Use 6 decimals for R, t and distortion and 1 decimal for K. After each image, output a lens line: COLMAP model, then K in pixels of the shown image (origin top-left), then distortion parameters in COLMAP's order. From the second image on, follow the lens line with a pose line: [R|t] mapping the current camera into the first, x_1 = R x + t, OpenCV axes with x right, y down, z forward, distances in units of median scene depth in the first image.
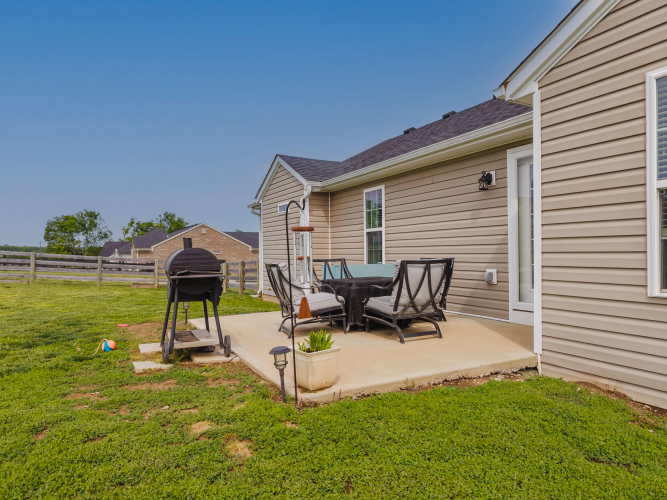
lens RADIAL K [[447.8, 0, 335.2], [0, 447.8, 251.1], [0, 0, 1]] dist [0.032725, -0.032526]
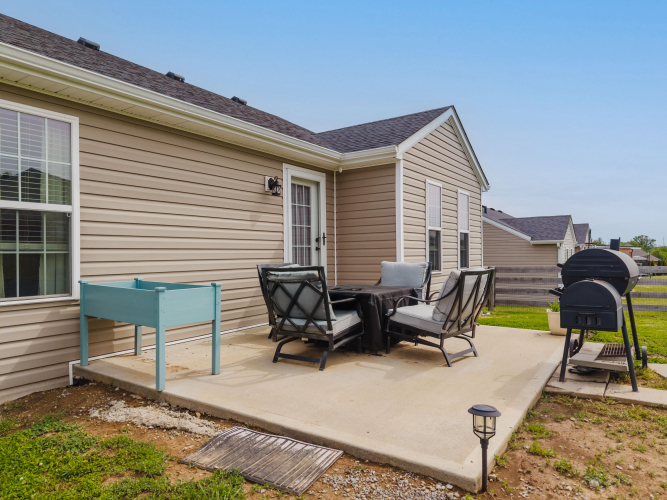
lens RADIAL K [[447.8, 0, 335.2], [0, 447.8, 251.1], [0, 0, 1]] dist [0.032725, -0.032526]
pose [[-0.463352, -0.003892, 0.886166, -0.564477], [-0.014867, 0.999884, -0.003382, -0.009732], [-0.886050, -0.014742, -0.463356, 1.236821]]
